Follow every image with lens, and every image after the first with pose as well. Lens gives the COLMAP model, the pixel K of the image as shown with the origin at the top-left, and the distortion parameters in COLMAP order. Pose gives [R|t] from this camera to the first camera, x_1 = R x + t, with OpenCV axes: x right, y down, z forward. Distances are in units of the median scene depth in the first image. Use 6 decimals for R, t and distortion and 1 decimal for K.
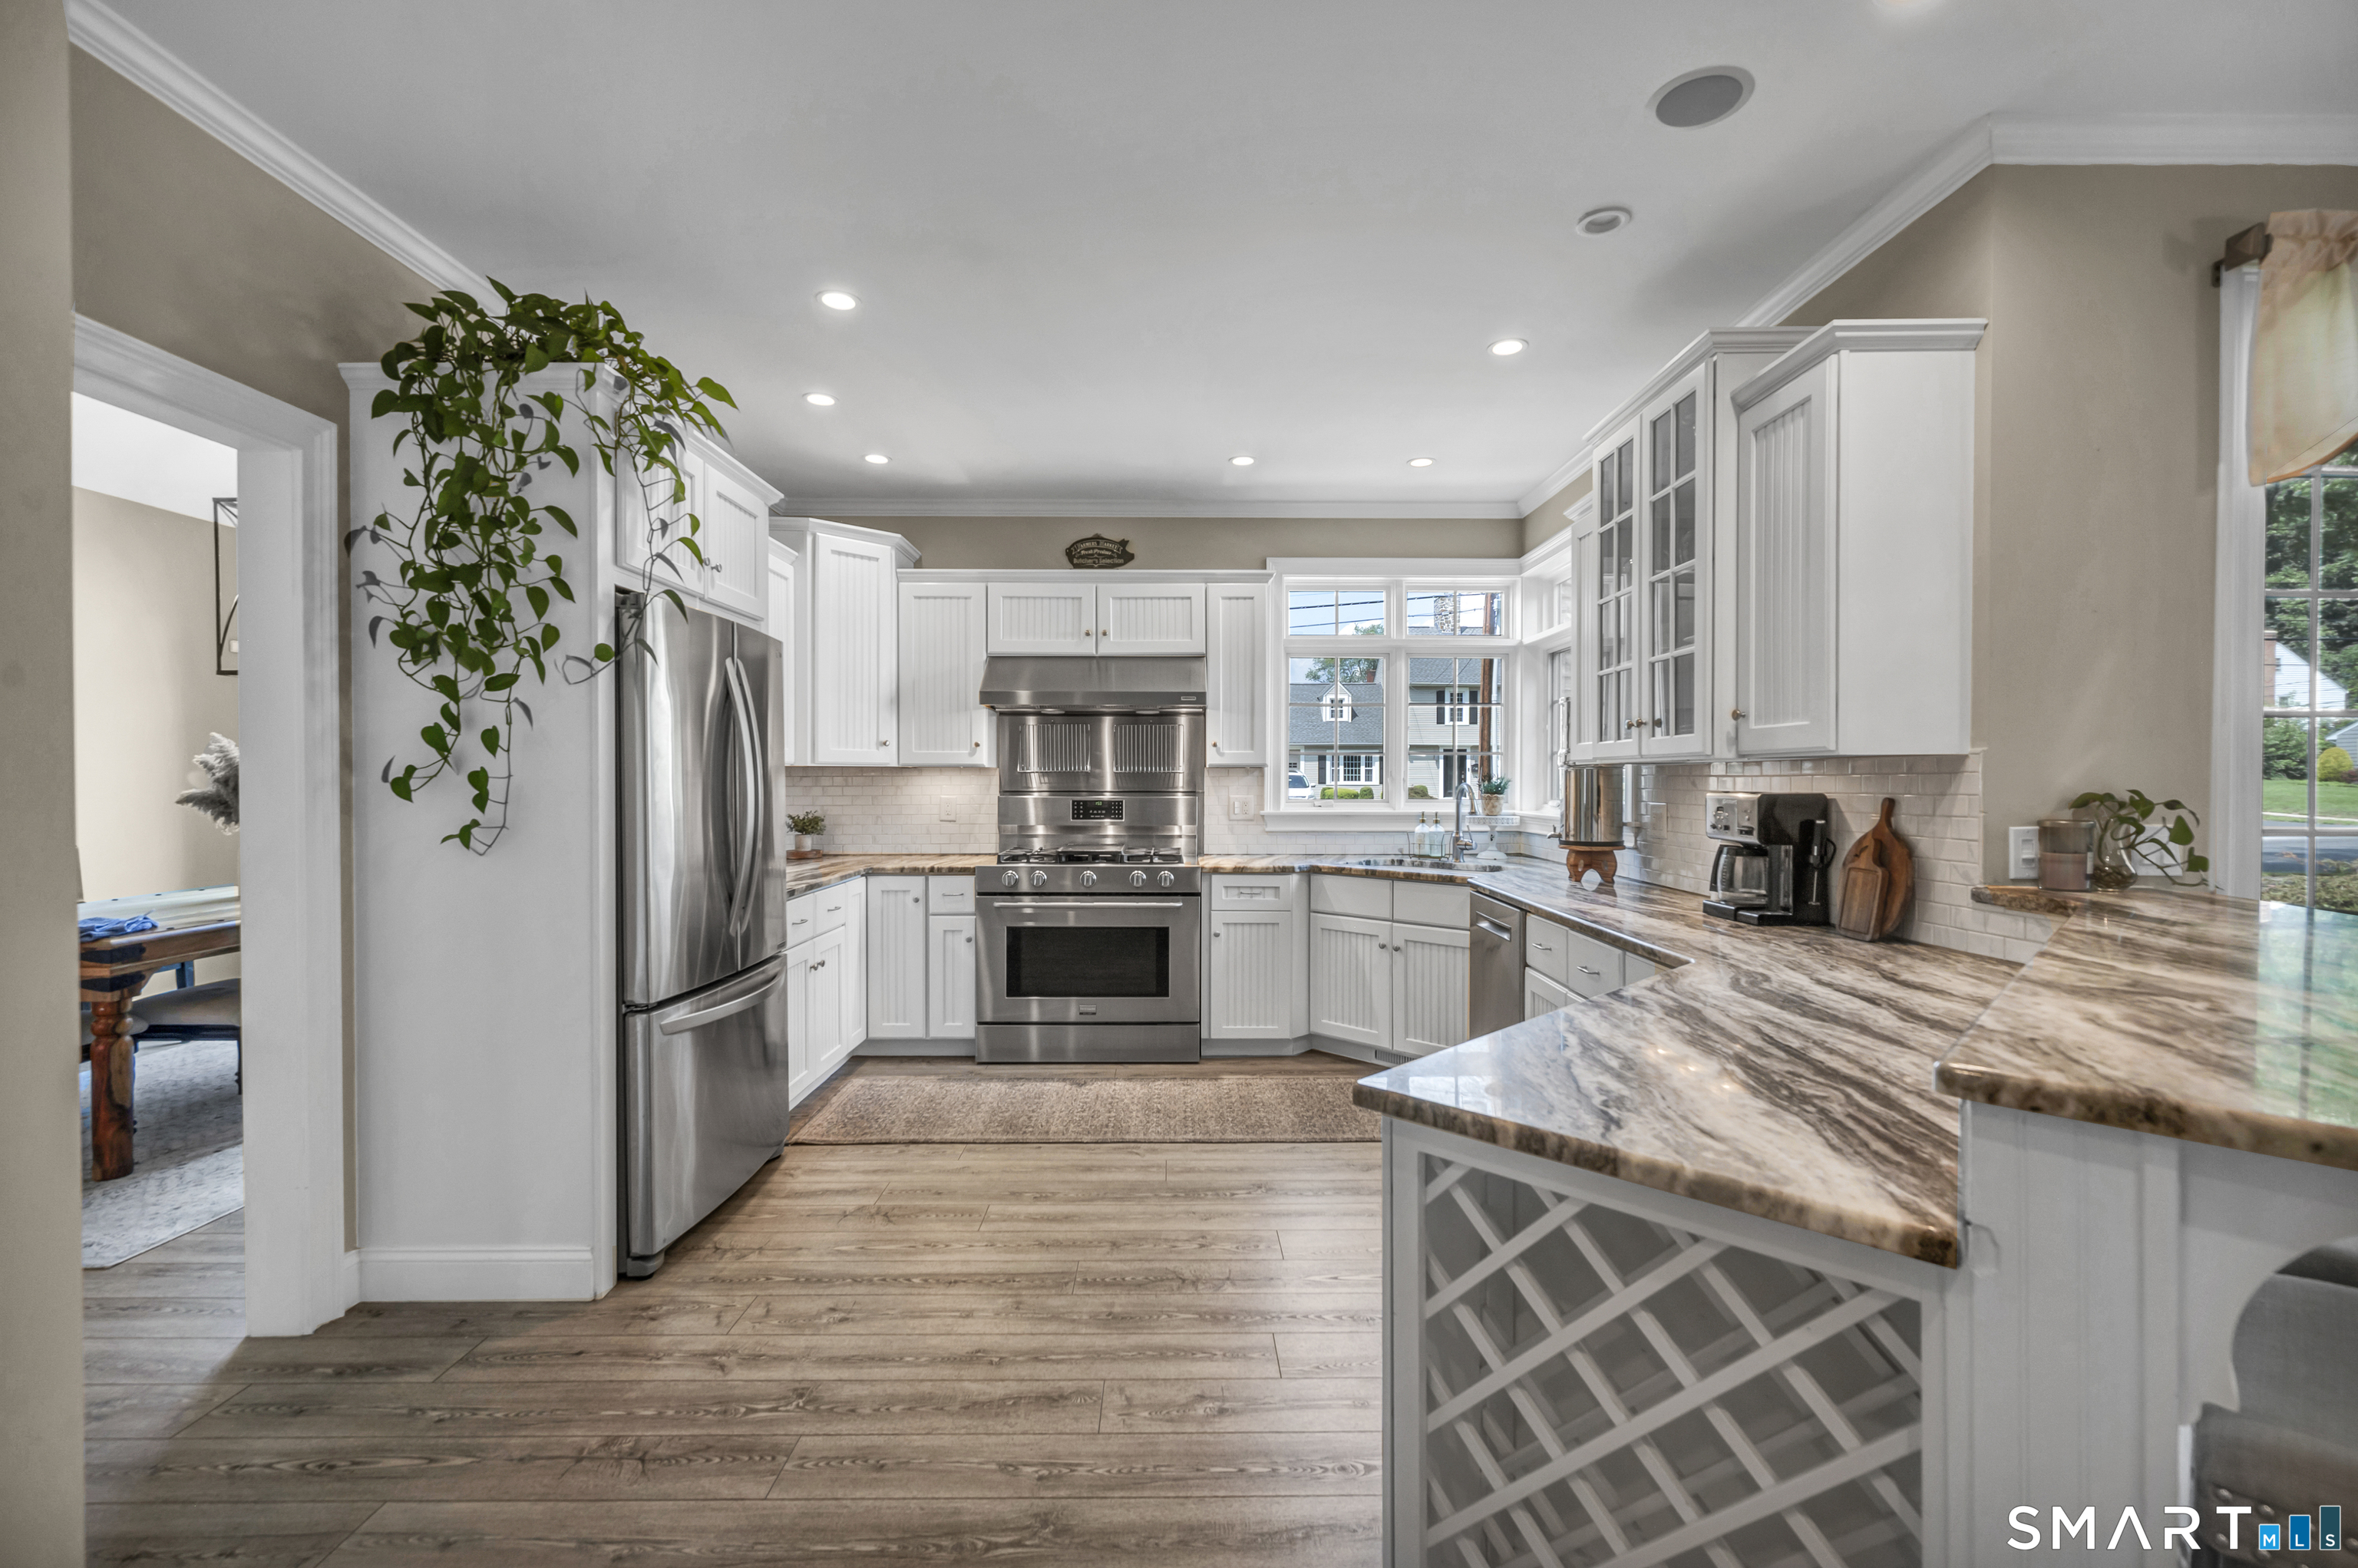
lens RADIAL K [[1001.6, 0, 1180.7], [0, 1001.6, 791.5], [0, 0, 1]] dist [-0.001693, -0.000658]
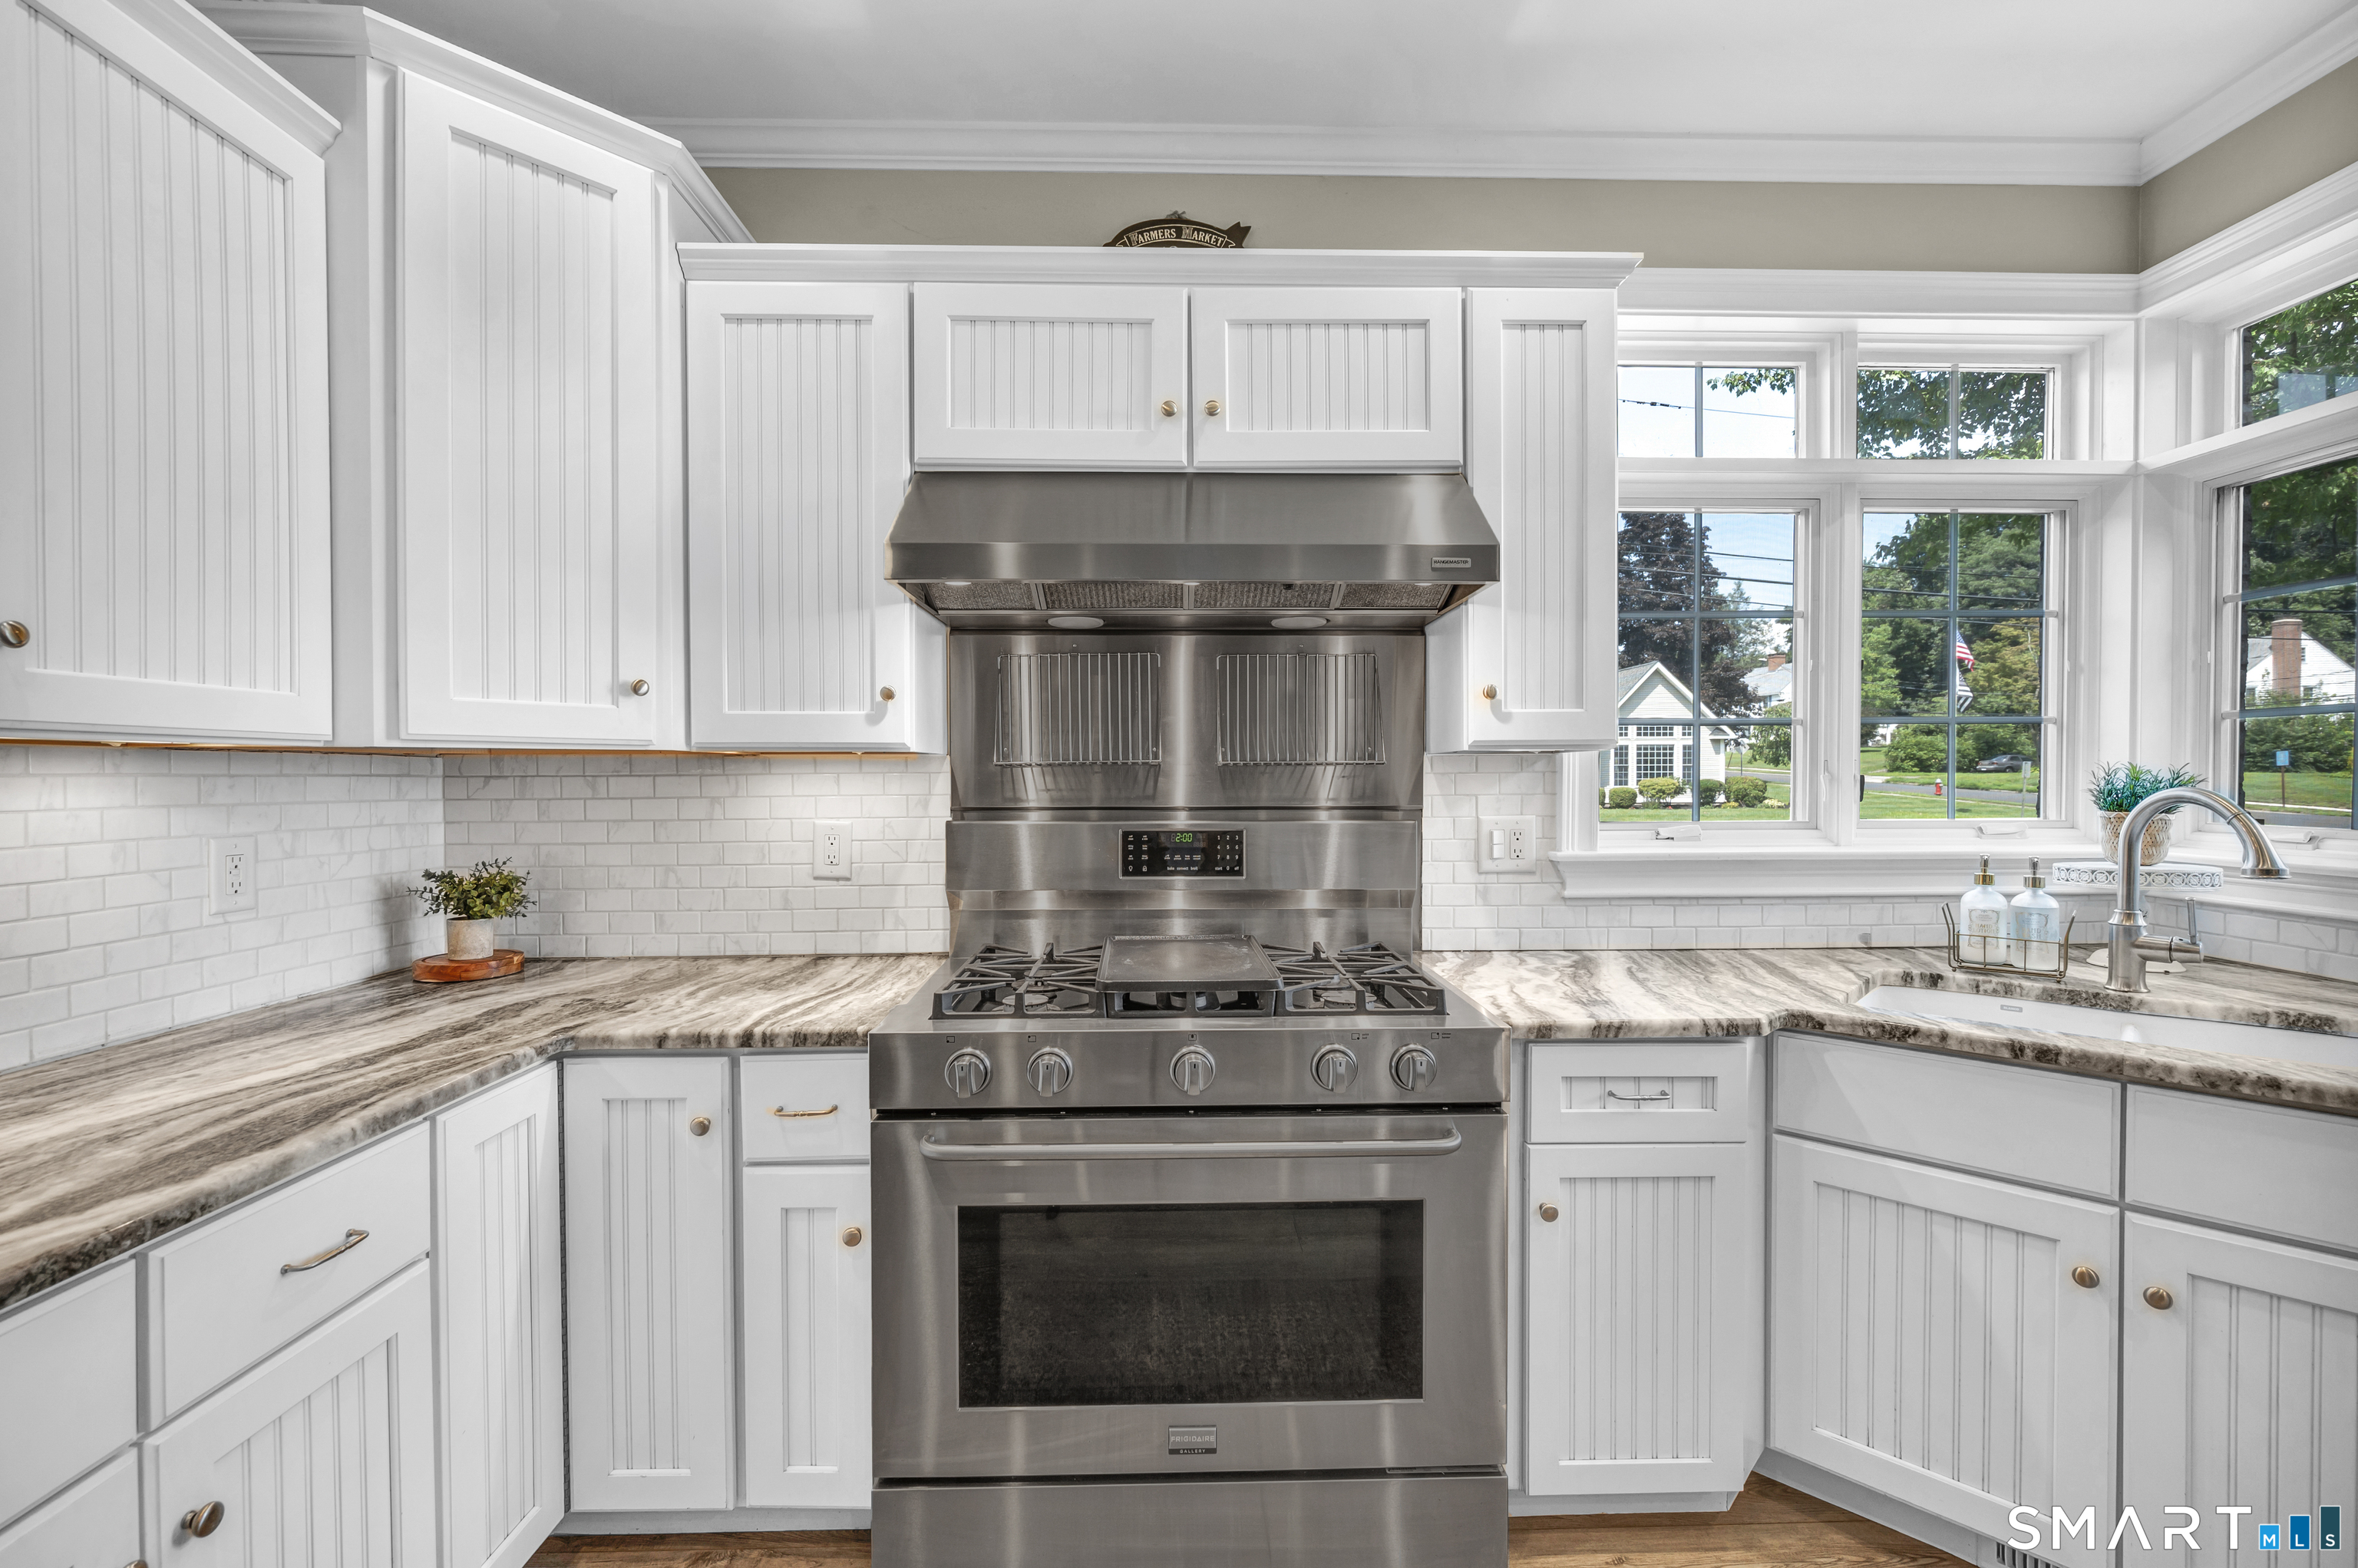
lens RADIAL K [[1001.6, 0, 1180.7], [0, 1001.6, 791.5], [0, 0, 1]] dist [-0.001693, -0.000658]
pose [[0.999916, -0.004108, 0.012294, -0.091349], [0.004074, 0.999988, 0.002773, -0.008980], [-0.012305, -0.002723, 0.999921, 0.593511]]
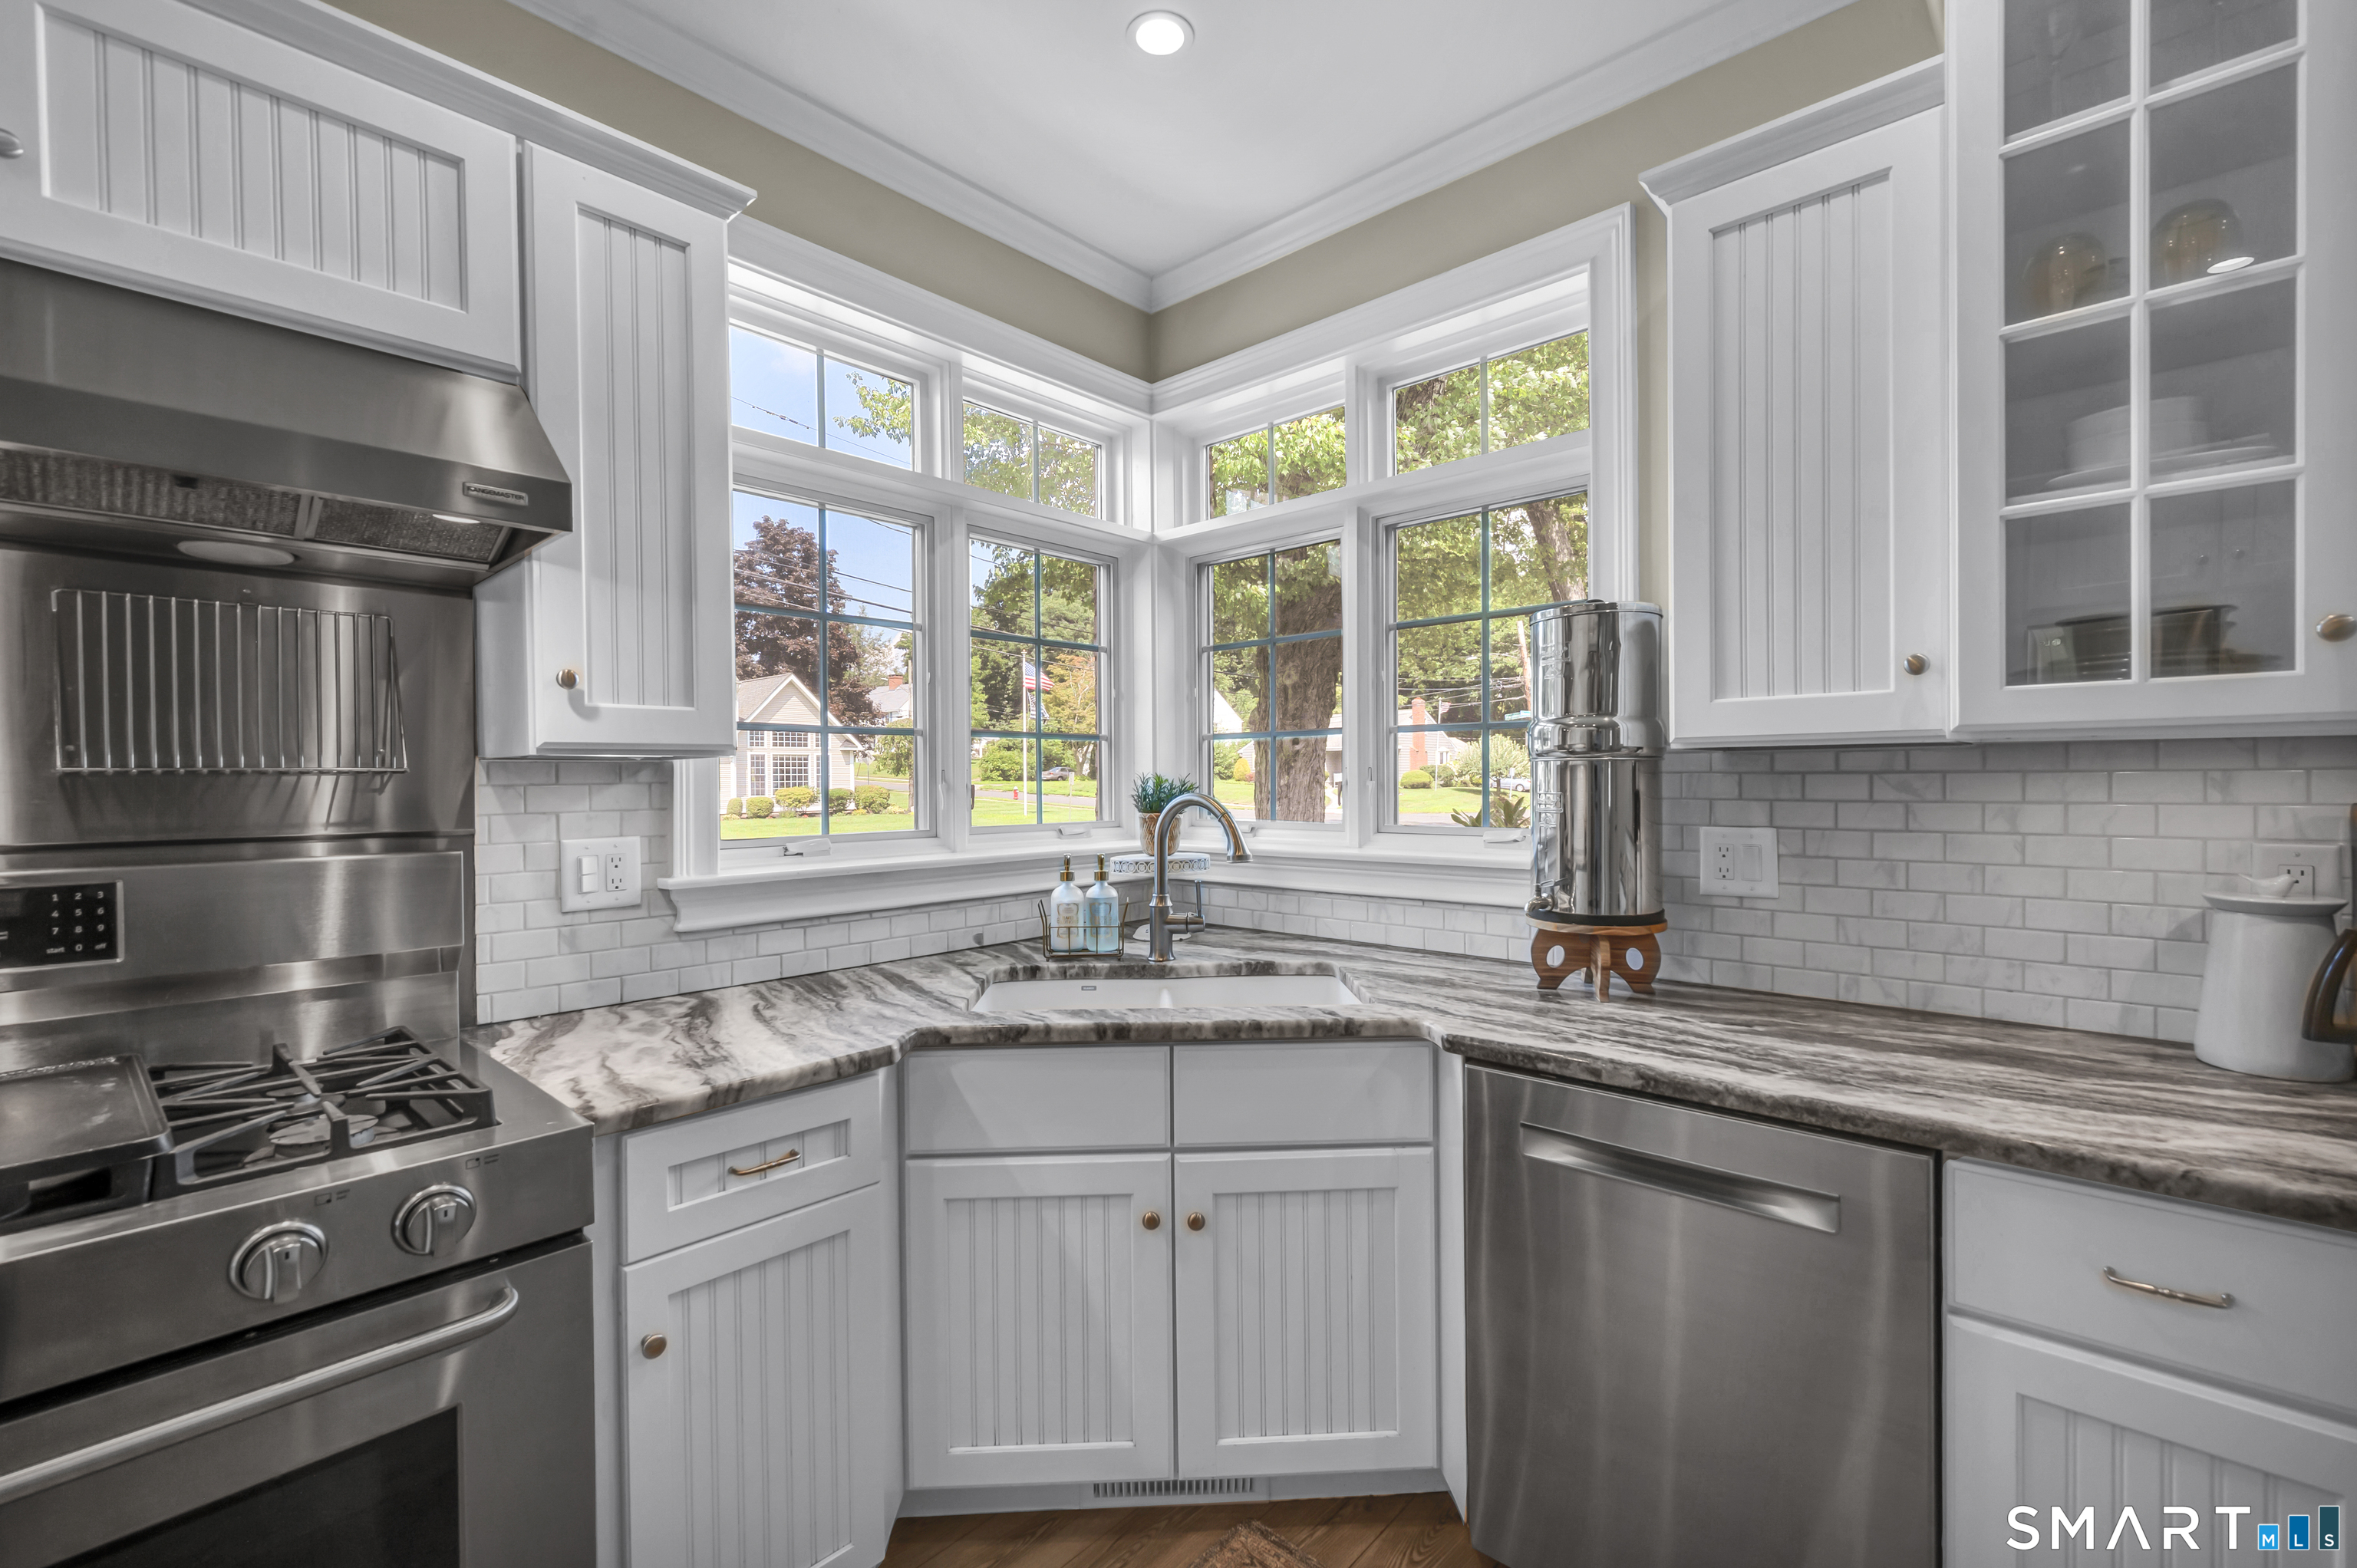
lens RADIAL K [[1001.2, 0, 1180.2], [0, 1001.2, 791.5], [0, 0, 1]] dist [-0.001693, -0.000658]
pose [[0.678769, -0.015187, 0.734194, -0.061454], [0.019278, 0.999810, 0.002858, -0.009926], [-0.734098, 0.012214, 0.678933, 0.645316]]
